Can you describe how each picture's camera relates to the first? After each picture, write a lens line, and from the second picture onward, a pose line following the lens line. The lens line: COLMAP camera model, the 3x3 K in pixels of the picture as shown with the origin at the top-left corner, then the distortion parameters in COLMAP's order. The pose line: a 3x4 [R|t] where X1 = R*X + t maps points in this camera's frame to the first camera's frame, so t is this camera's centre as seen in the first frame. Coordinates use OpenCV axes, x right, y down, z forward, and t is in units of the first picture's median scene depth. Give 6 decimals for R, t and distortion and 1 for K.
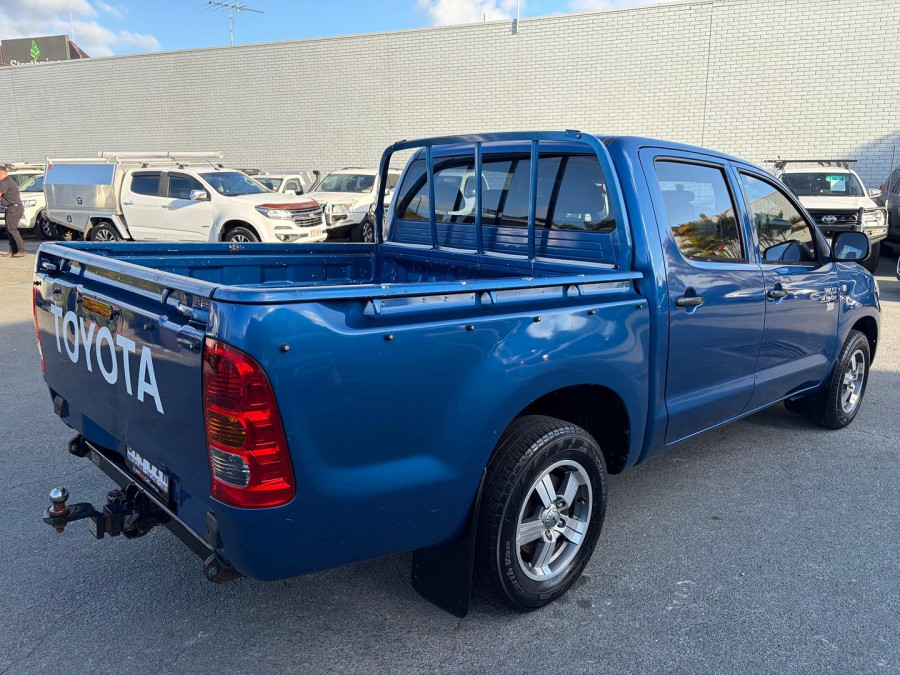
lens RADIAL K [[699.7, 0, 451.1], [0, 699.7, 317.3], [0, 0, 1]] dist [0.007455, -0.008149]
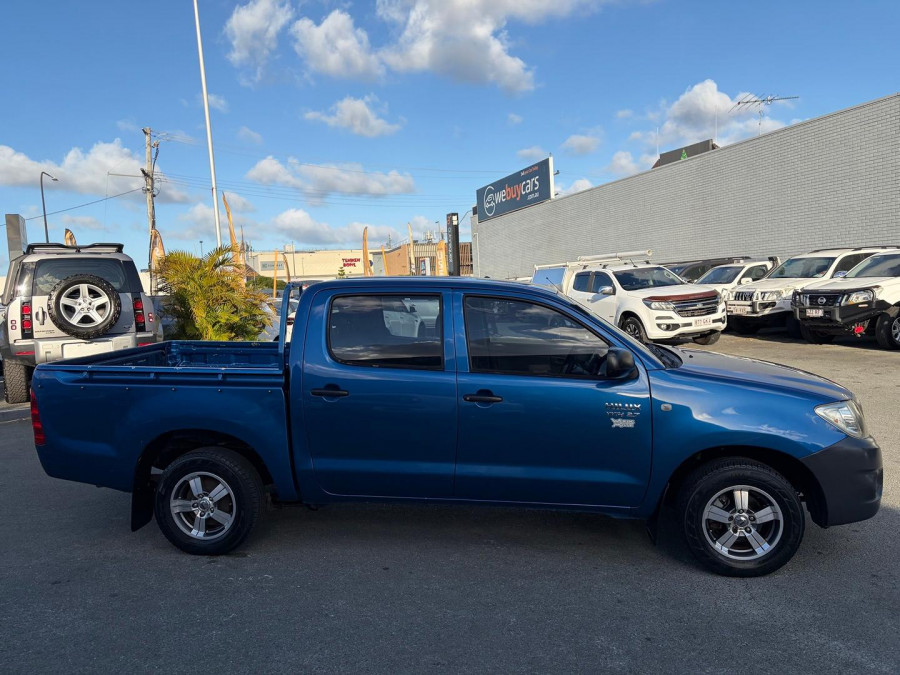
lens RADIAL K [[699.7, 0, 451.1], [0, 699.7, 317.3], [0, 0, 1]] dist [0.007455, -0.008149]
pose [[0.612194, 0.001283, -0.790707, 0.413210], [-0.087823, 0.993922, -0.066384, -0.026895], [0.785815, 0.110082, 0.608586, 0.075316]]
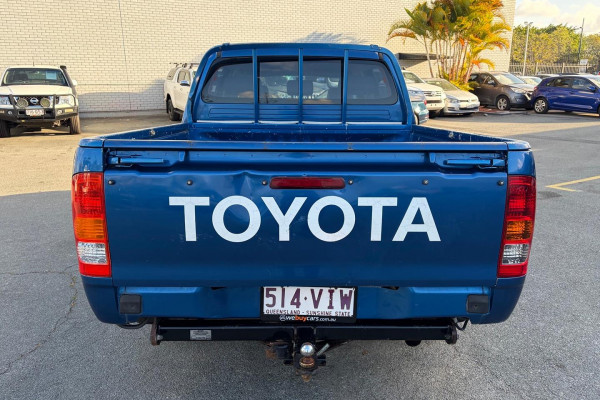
lens RADIAL K [[466.3, 0, 300.7], [0, 466.3, 186.5], [0, 0, 1]] dist [0.006030, -0.004822]
pose [[0.668283, -0.166106, 0.725125, -0.481987], [0.135406, 0.985630, 0.100989, -0.039189], [-0.731480, 0.030697, 0.681171, 0.215988]]
